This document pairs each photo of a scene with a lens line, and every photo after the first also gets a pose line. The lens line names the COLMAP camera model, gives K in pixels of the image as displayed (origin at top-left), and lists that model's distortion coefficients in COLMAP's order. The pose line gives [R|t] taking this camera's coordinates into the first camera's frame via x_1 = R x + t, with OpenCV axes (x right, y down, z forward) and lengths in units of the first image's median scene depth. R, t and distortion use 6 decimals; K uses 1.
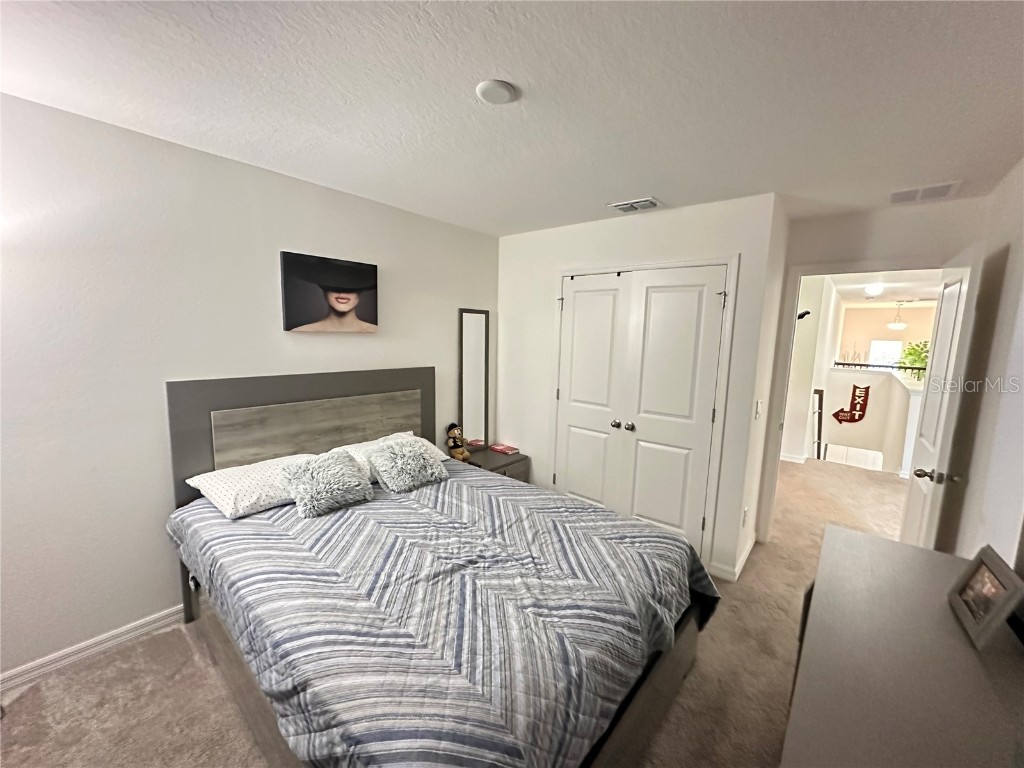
lens RADIAL K [[410.1, 0, 511.0], [0, 410.1, 384.0], [0, 0, 1]] dist [-0.002192, 0.000146]
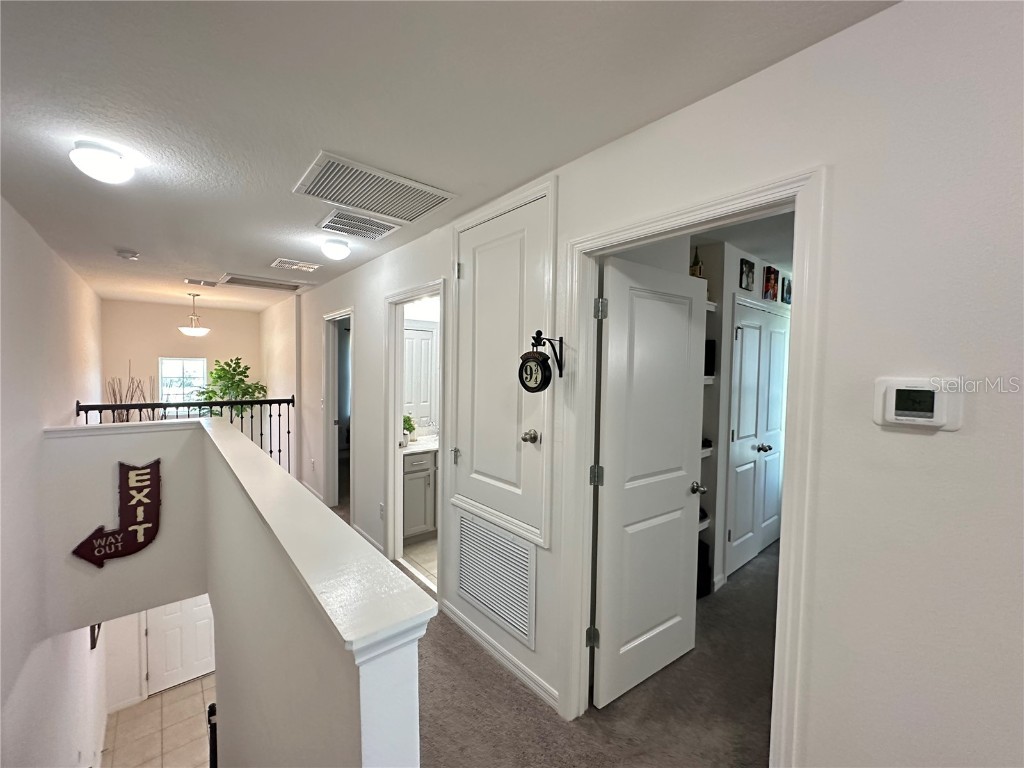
lens RADIAL K [[410.1, 0, 511.0], [0, 410.1, 384.0], [0, 0, 1]] dist [-0.002192, 0.000146]
pose [[0.159043, -0.064290, 0.985176, 0.488229], [0.117898, 0.991974, 0.045701, -0.046342], [-0.980207, 0.108882, 0.165346, 0.528333]]
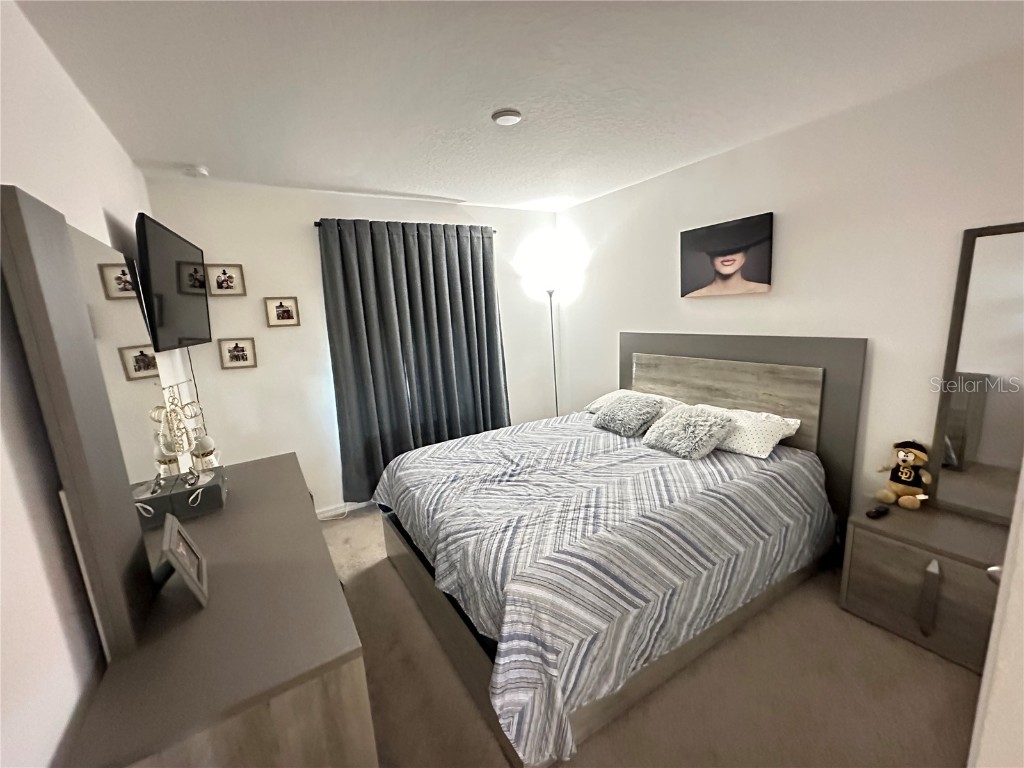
lens RADIAL K [[410.1, 0, 511.0], [0, 410.1, 384.0], [0, 0, 1]] dist [-0.002192, 0.000146]
pose [[-0.287167, 0.165676, -0.943444, 0.798198], [-0.074635, 0.978064, 0.194473, -0.076352], [0.954969, 0.126260, -0.268502, 0.874580]]
